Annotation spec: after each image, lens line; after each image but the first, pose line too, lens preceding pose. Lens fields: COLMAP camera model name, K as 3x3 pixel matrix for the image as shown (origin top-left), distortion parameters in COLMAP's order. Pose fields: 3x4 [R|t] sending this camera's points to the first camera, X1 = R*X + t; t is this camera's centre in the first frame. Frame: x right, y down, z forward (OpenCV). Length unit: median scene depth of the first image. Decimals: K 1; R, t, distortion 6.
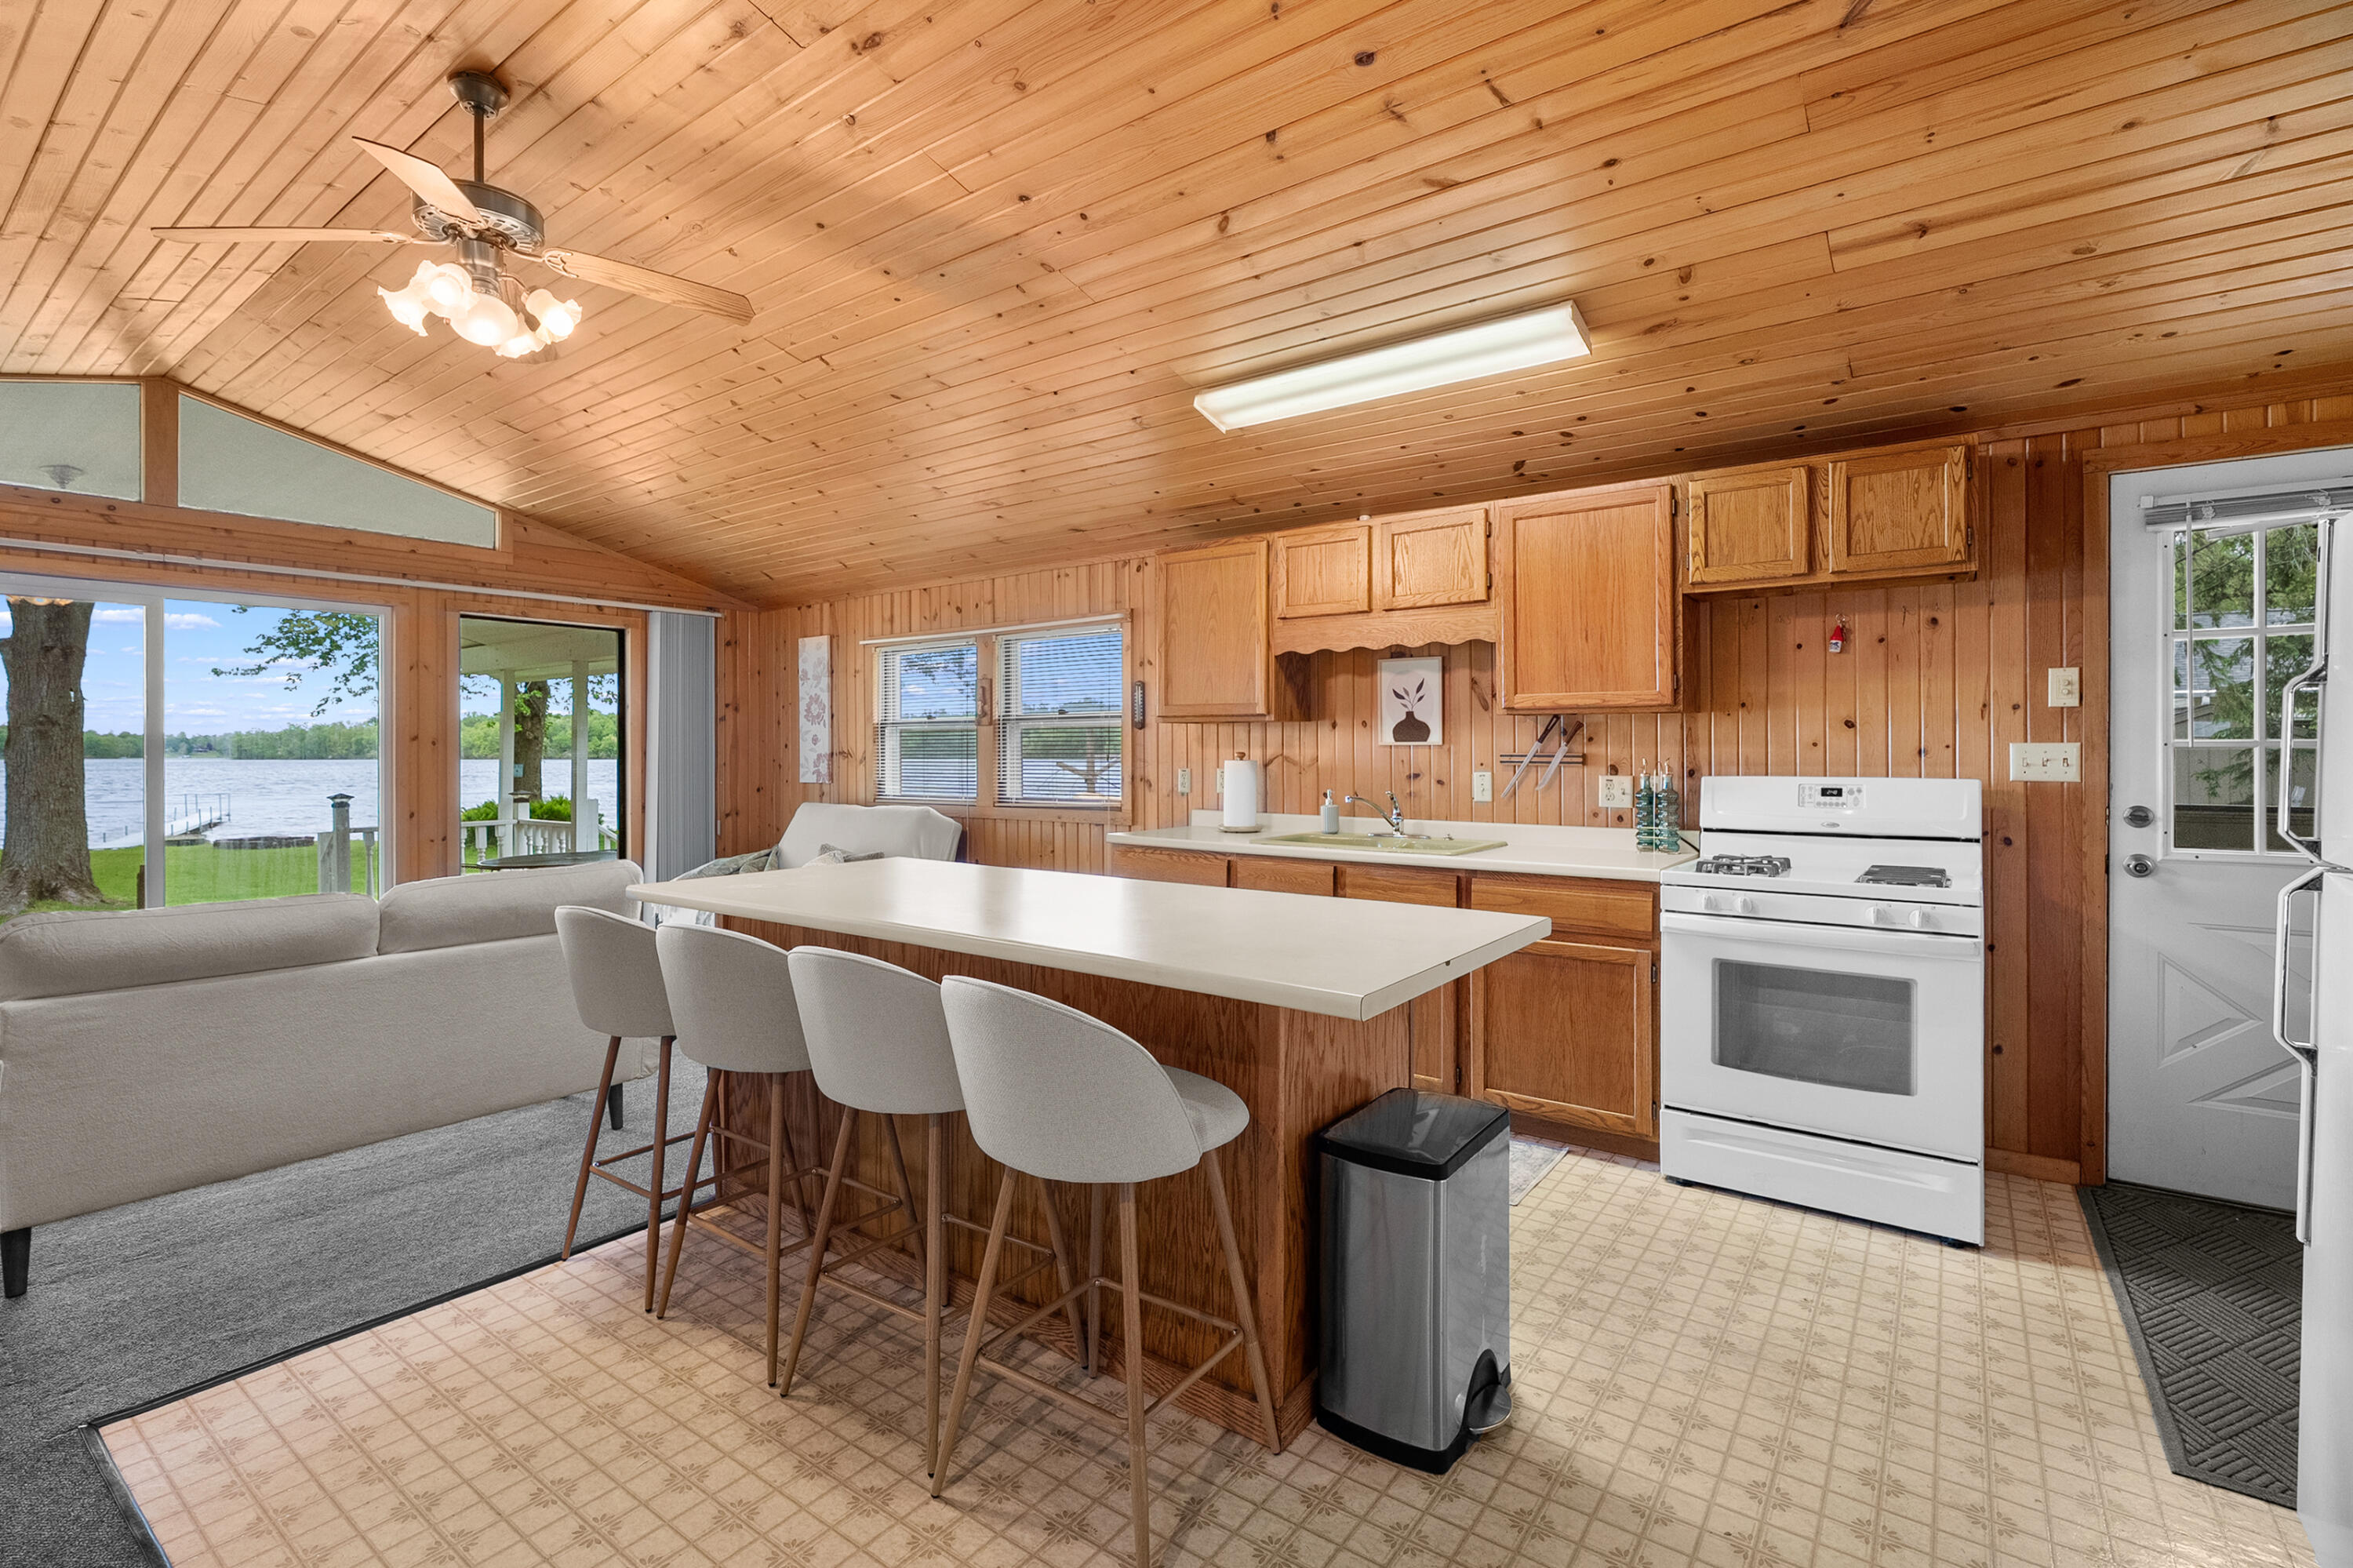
lens RADIAL K [[1071.5, 0, 1172.0], [0, 1071.5, 748.8], [0, 0, 1]] dist [-0.004526, 0.000368]
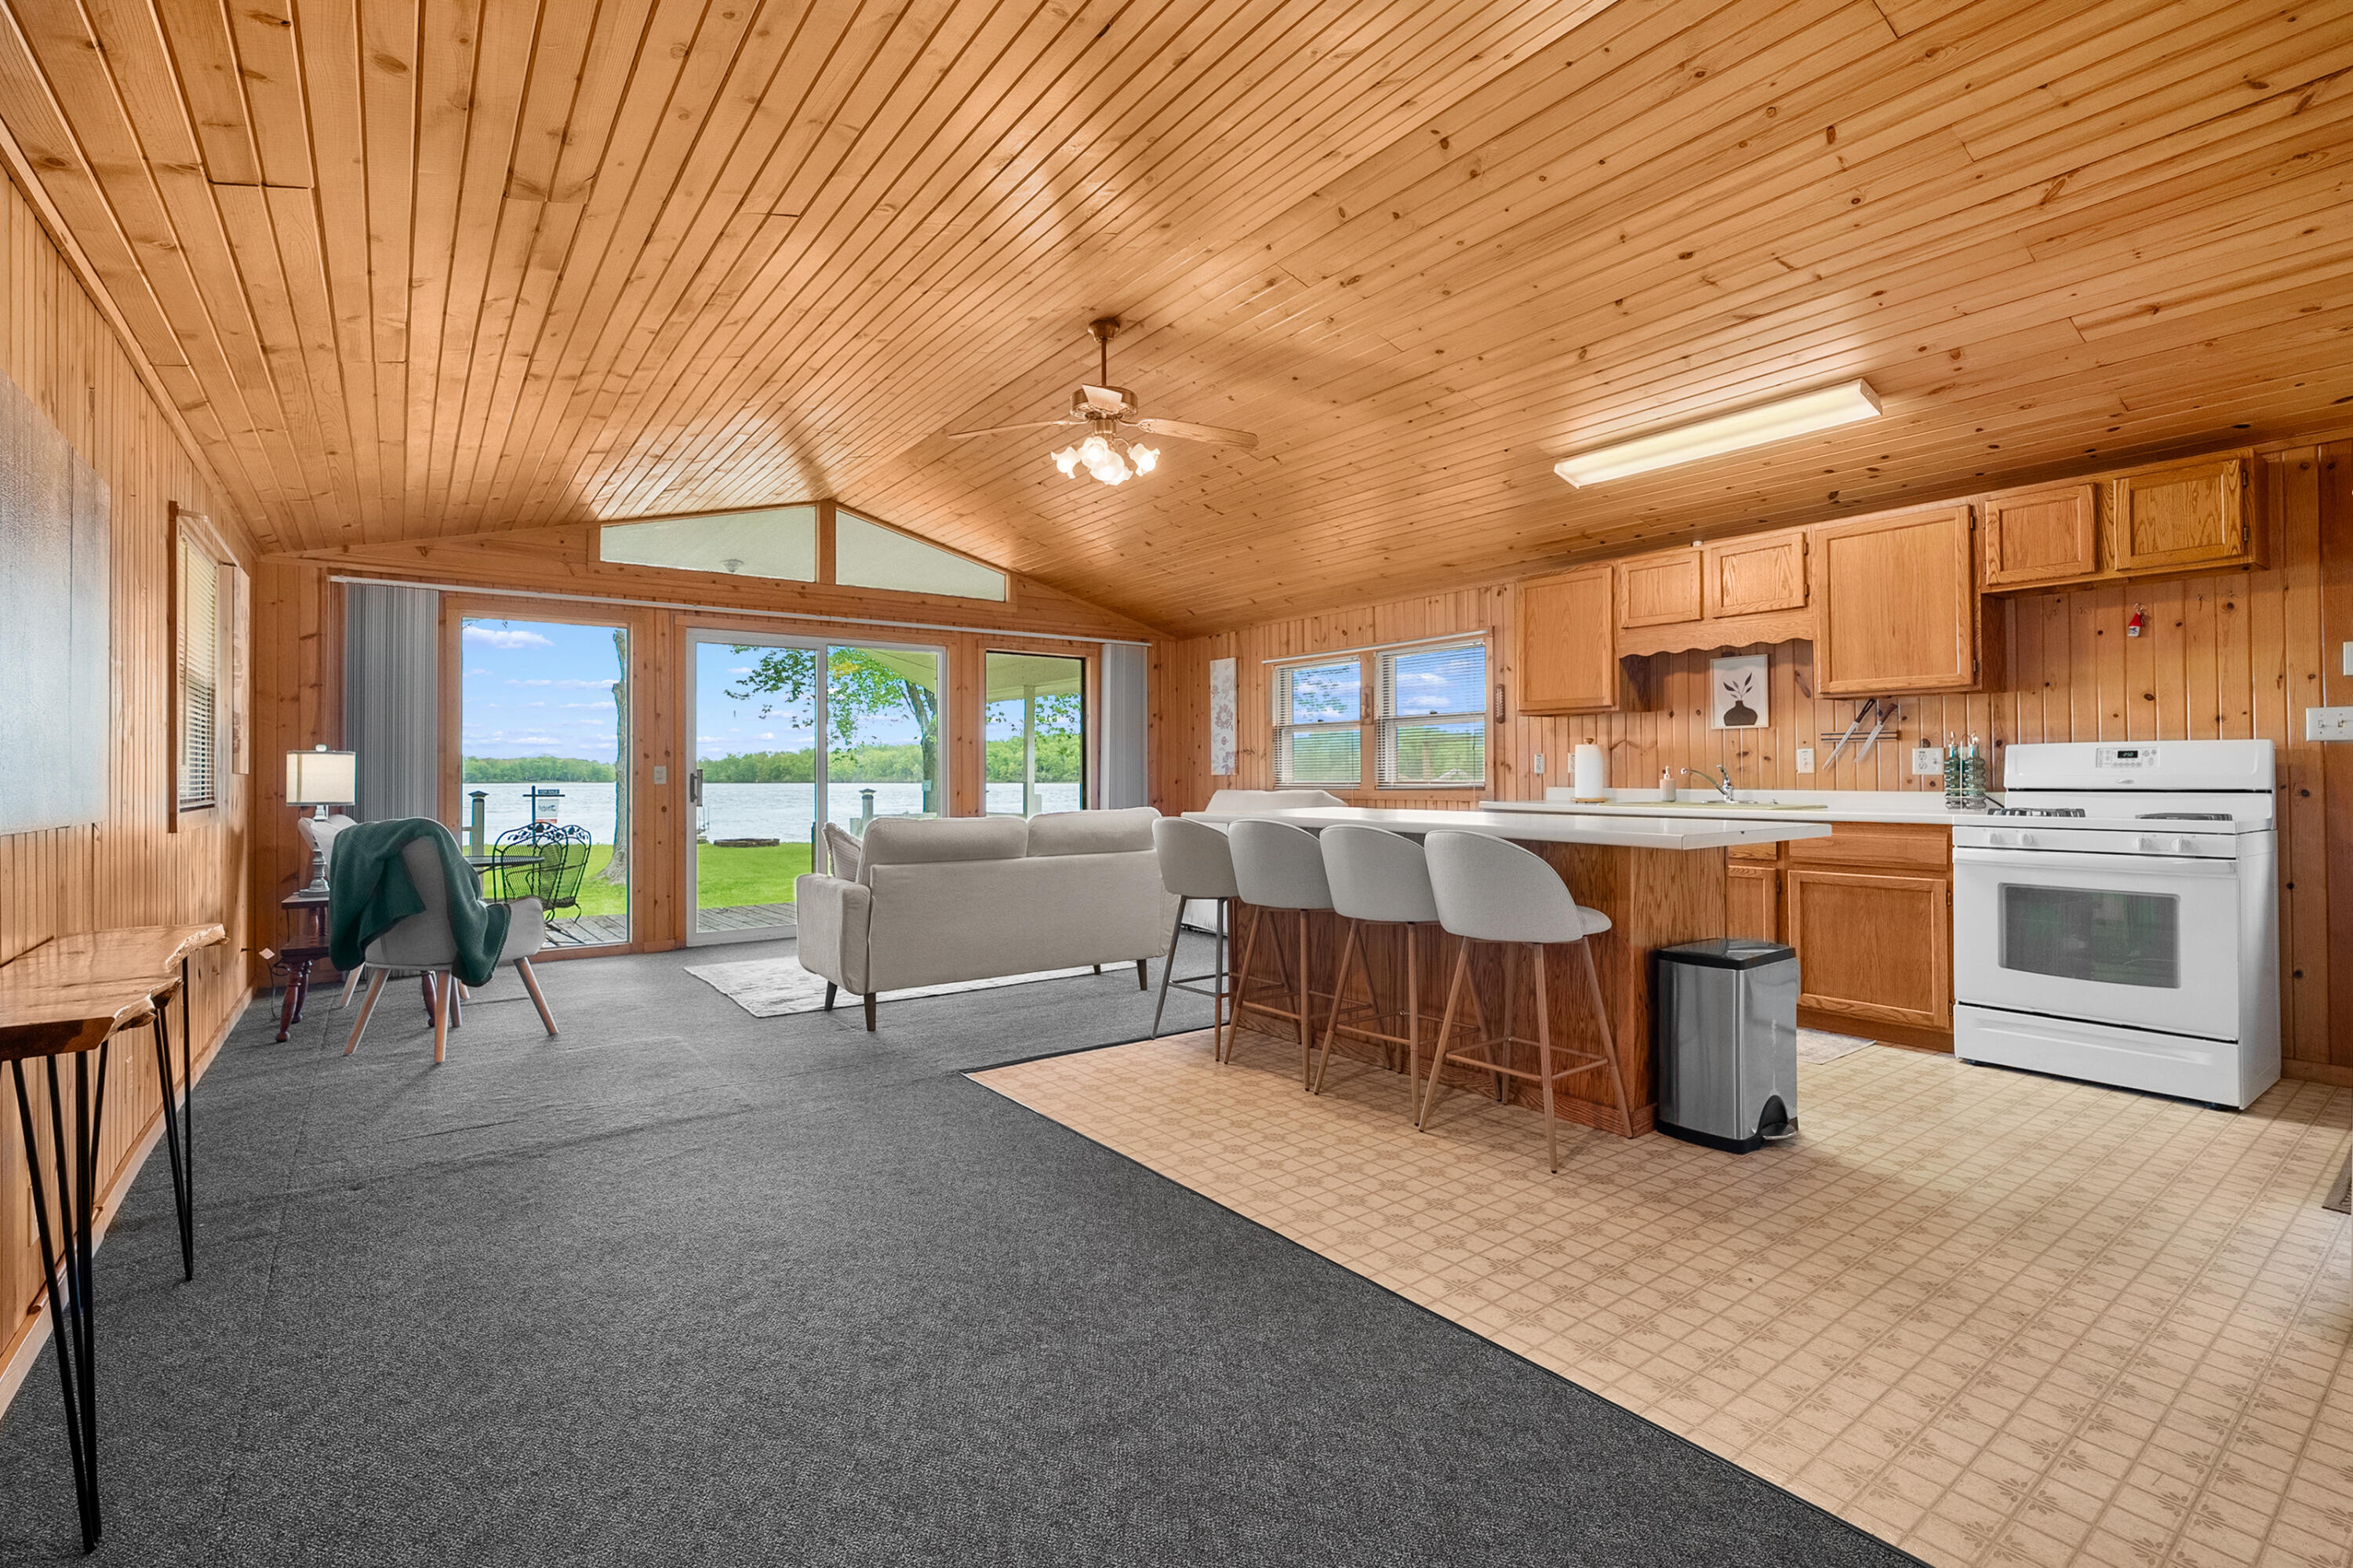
lens RADIAL K [[1066.0, 0, 1176.4], [0, 1066.0, 764.8], [0, 0, 1]] dist [-0.002965, 0.001033]
pose [[0.958135, -0.004493, -0.286282, -0.053927], [0.002134, 0.999961, -0.008551, 0.058136], [0.286310, 0.007582, 0.958107, -0.418255]]
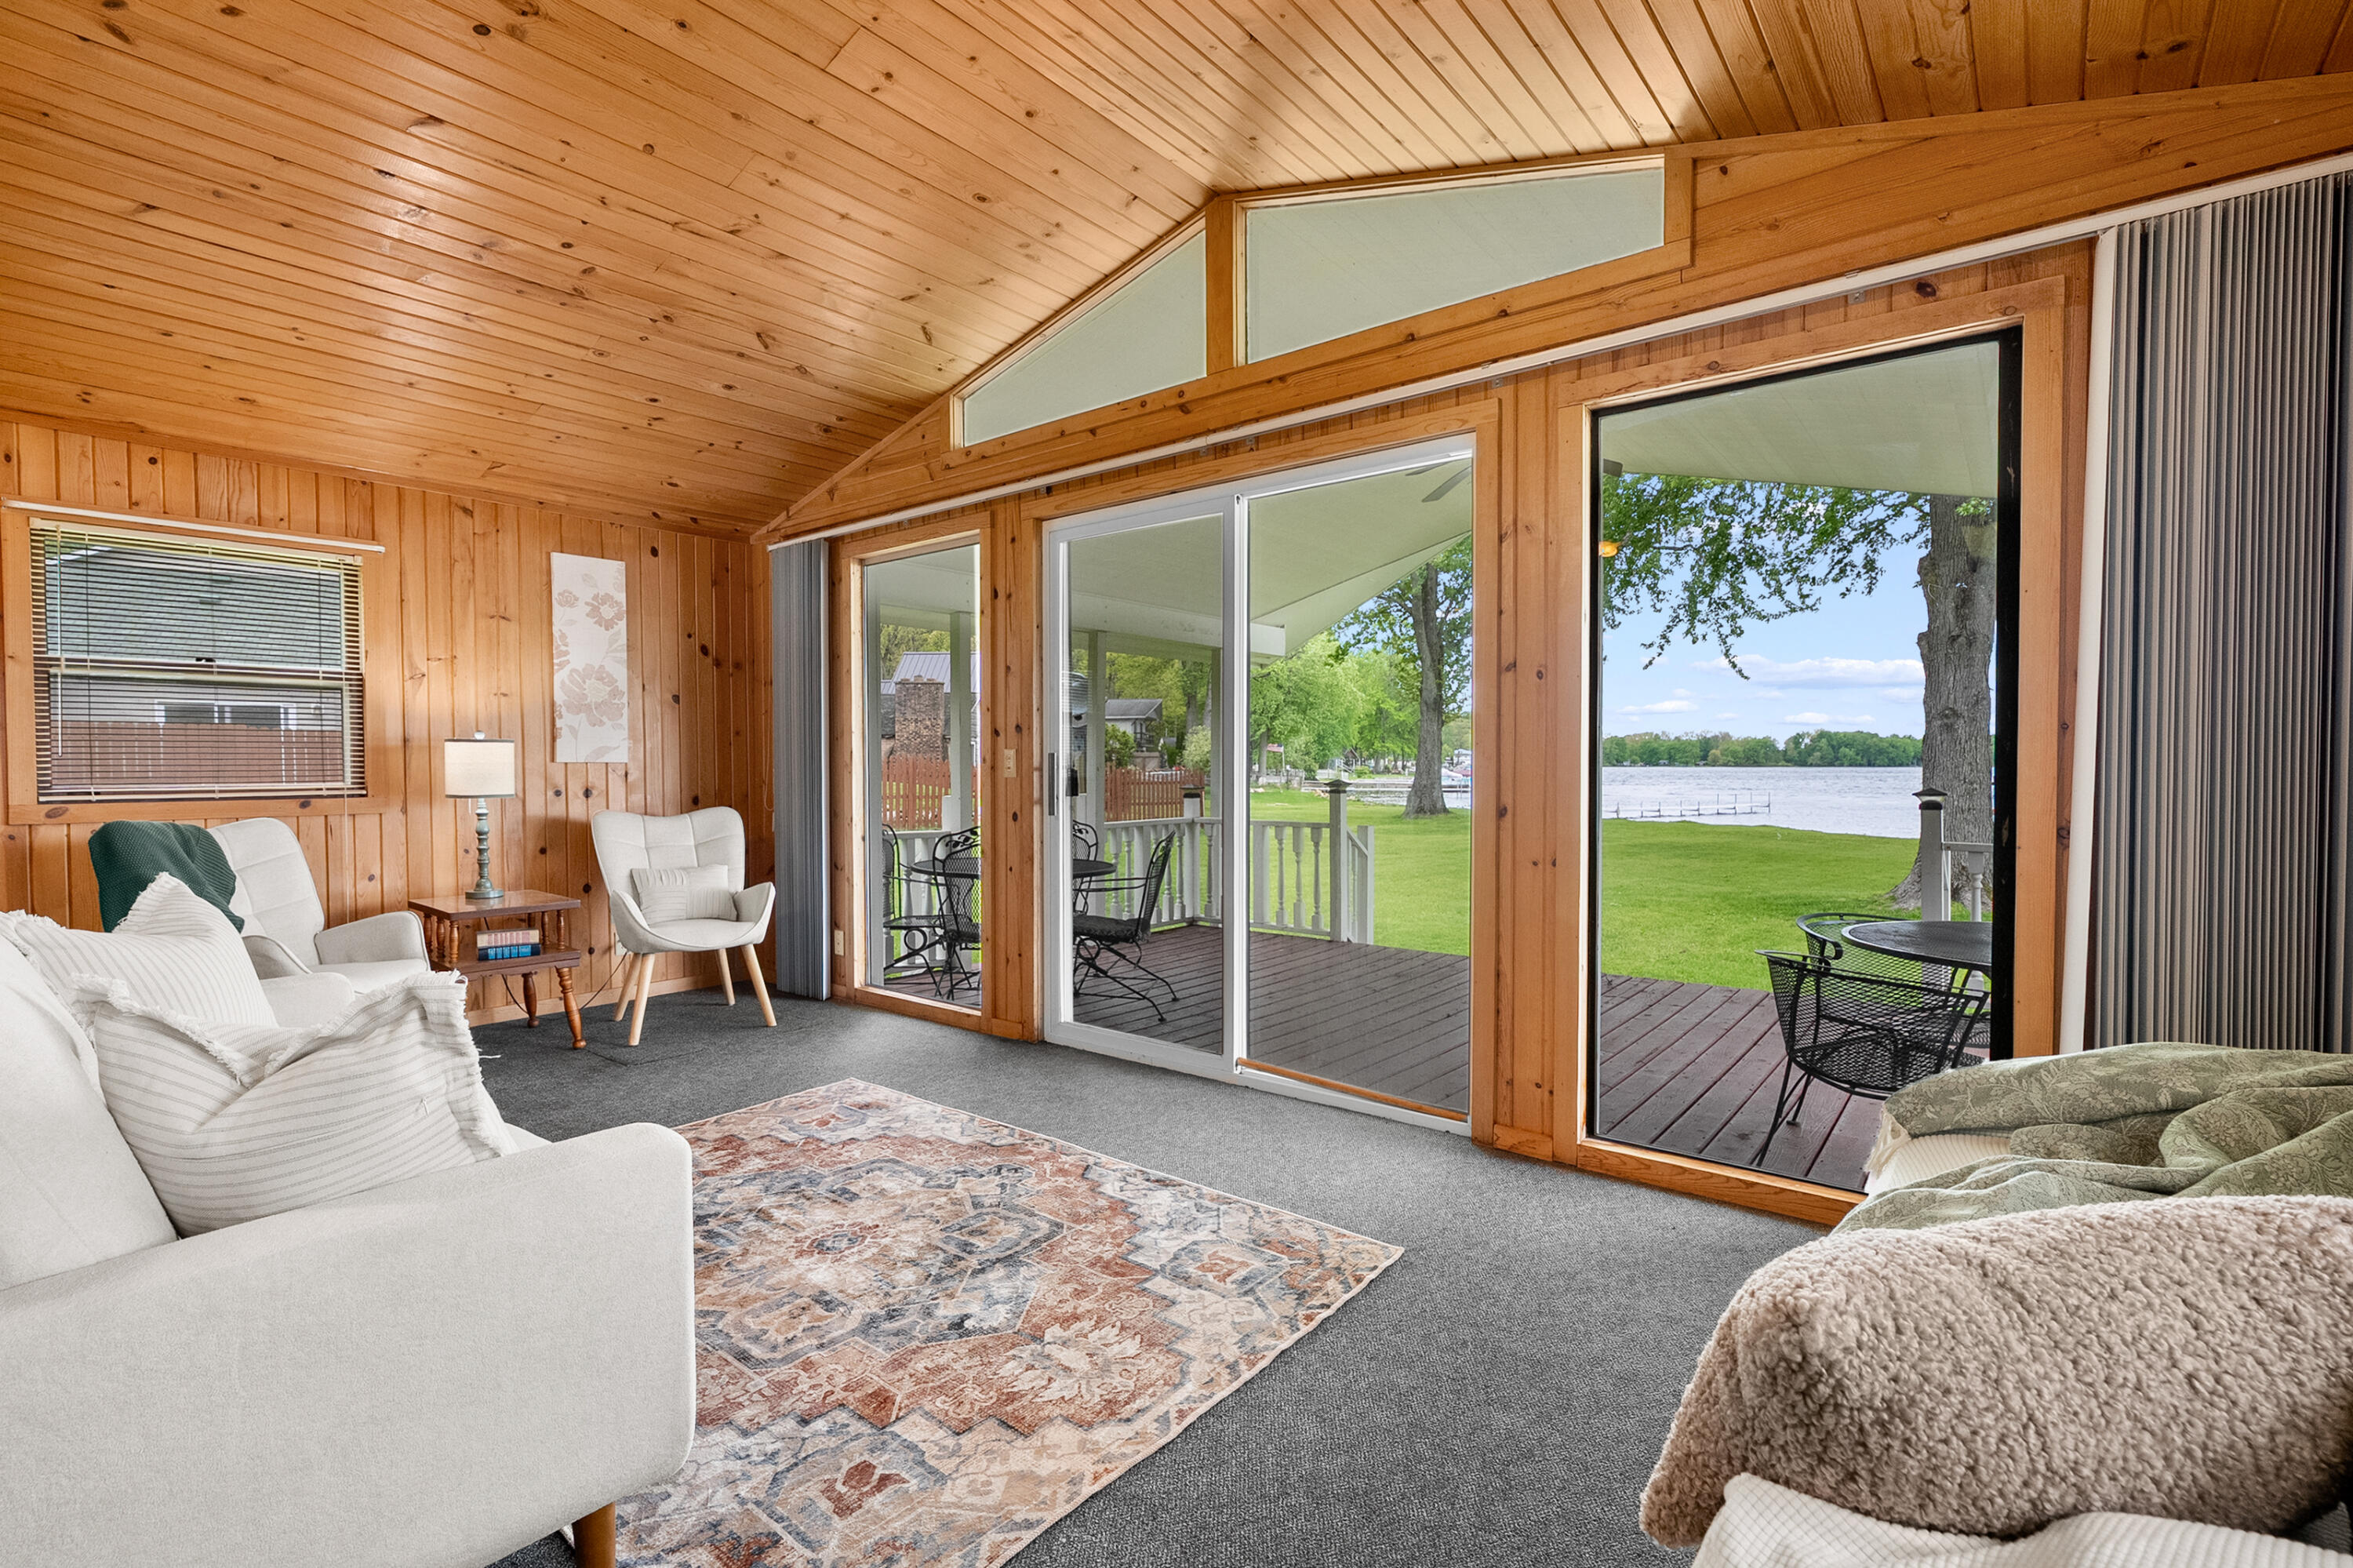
lens RADIAL K [[1072.7, 0, 1171.2], [0, 1072.7, 787.3], [0, 0, 1]] dist [-0.005520, -0.000337]
pose [[-0.039762, 0.024680, -0.998904, -0.269437], [0.004051, 0.999691, 0.024538, 0.056818], [0.999201, -0.003071, -0.039850, 1.355035]]
